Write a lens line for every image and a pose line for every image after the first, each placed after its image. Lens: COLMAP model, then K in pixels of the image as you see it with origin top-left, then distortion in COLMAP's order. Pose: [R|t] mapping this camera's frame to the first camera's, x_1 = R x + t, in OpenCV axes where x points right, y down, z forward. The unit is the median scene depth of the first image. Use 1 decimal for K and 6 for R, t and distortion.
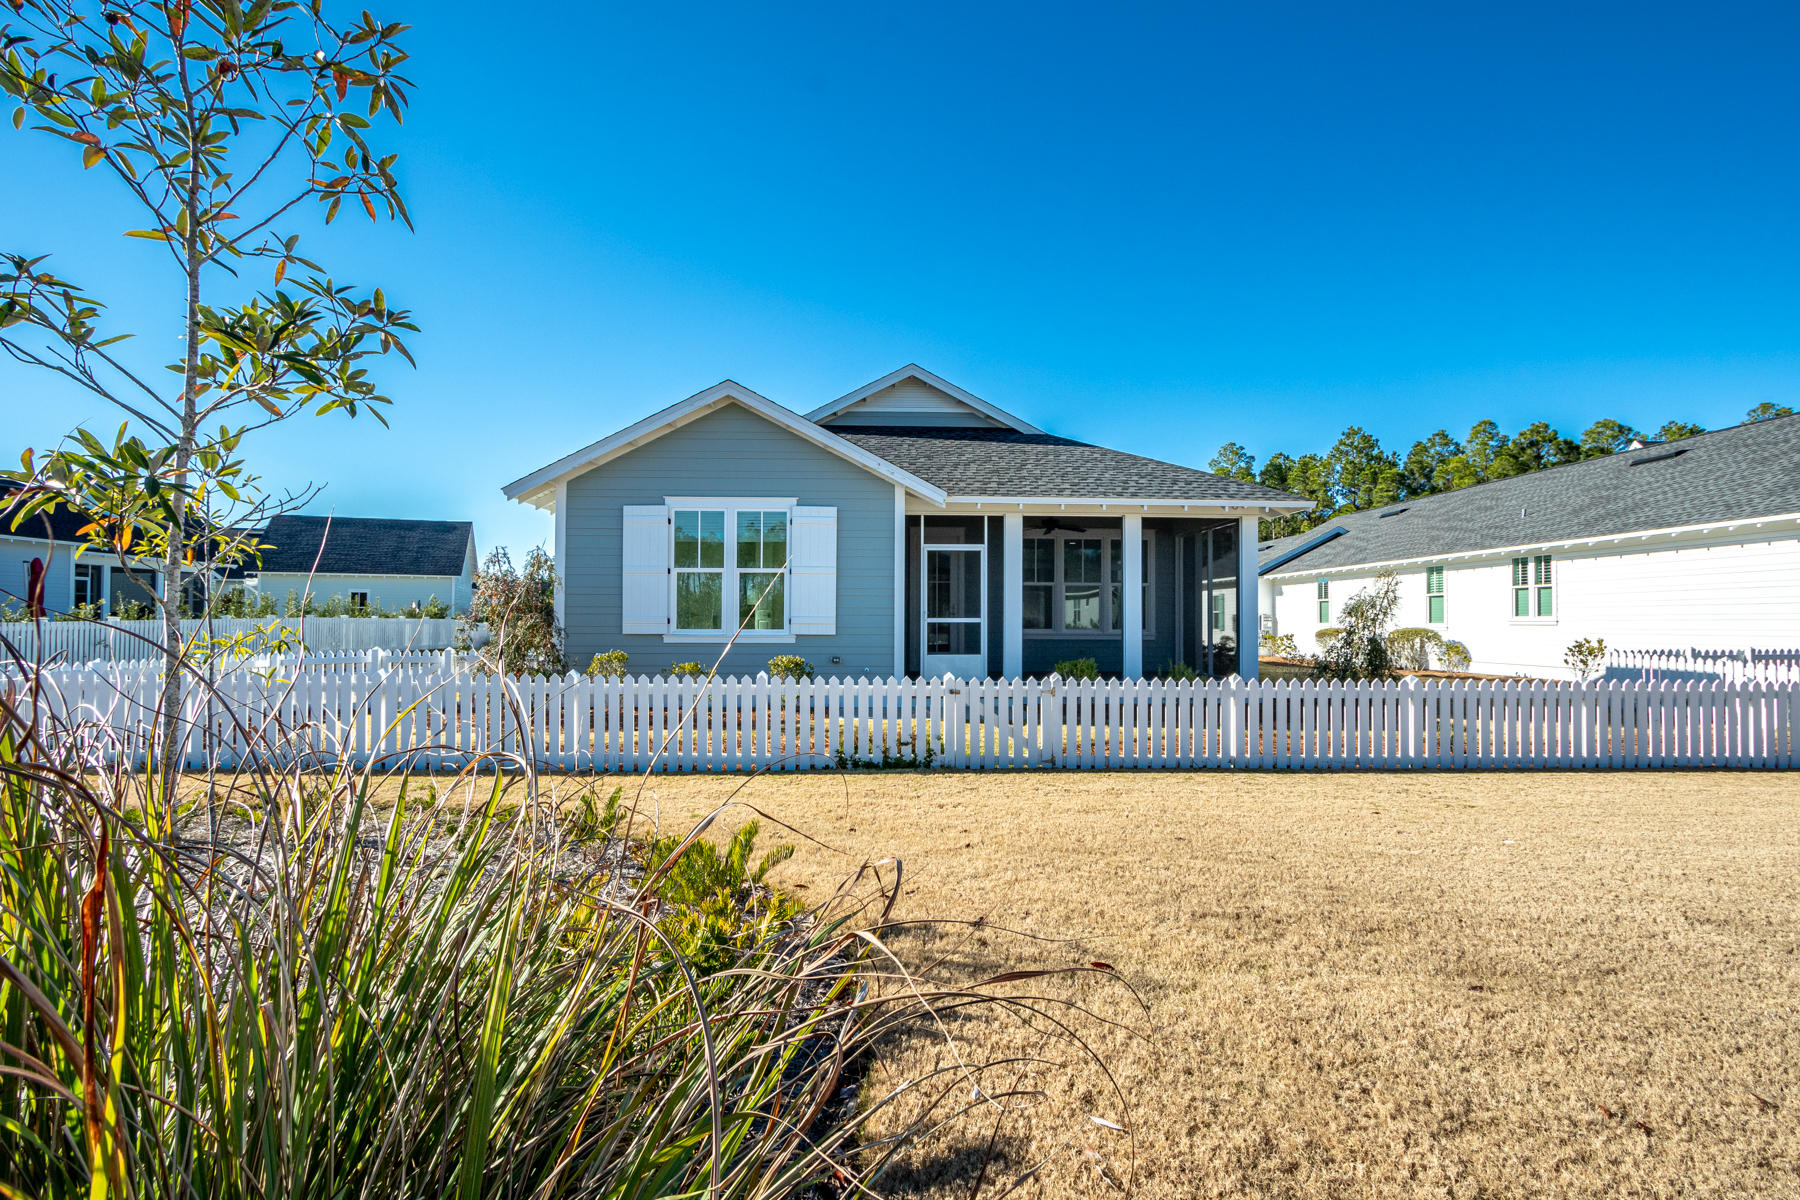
lens RADIAL K [[846.9, 0, 911.0], [0, 846.9, 609.2], [0, 0, 1]] dist [-0.001218, 0.003231]
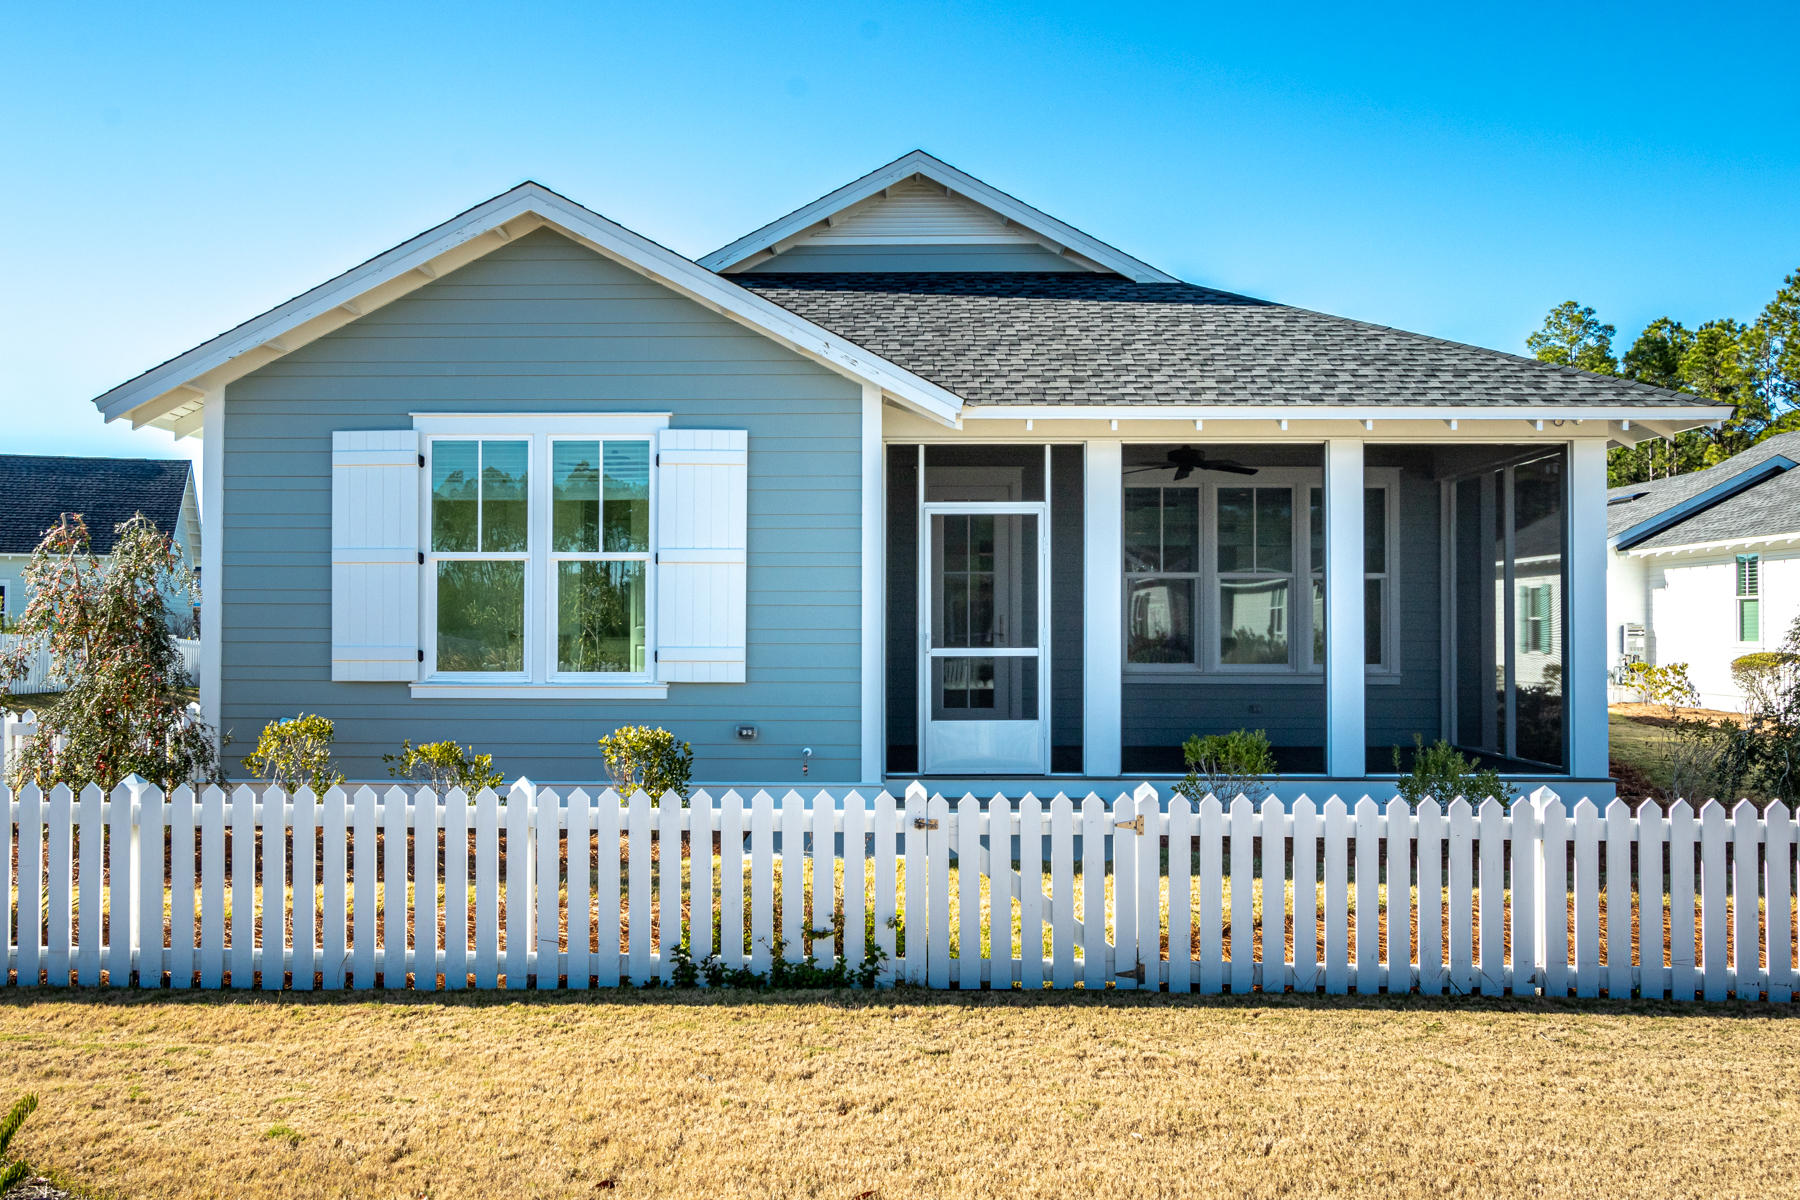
lens RADIAL K [[1486.6, 0, 897.4], [0, 1486.6, 605.8], [0, 0, 1]] dist [0.026538, 0.000426]
pose [[0.998010, -0.002679, -0.063006, 0.057318], [0.002636, 0.999996, -0.000775, -0.014554], [0.063008, 0.000607, 0.998013, 0.115729]]
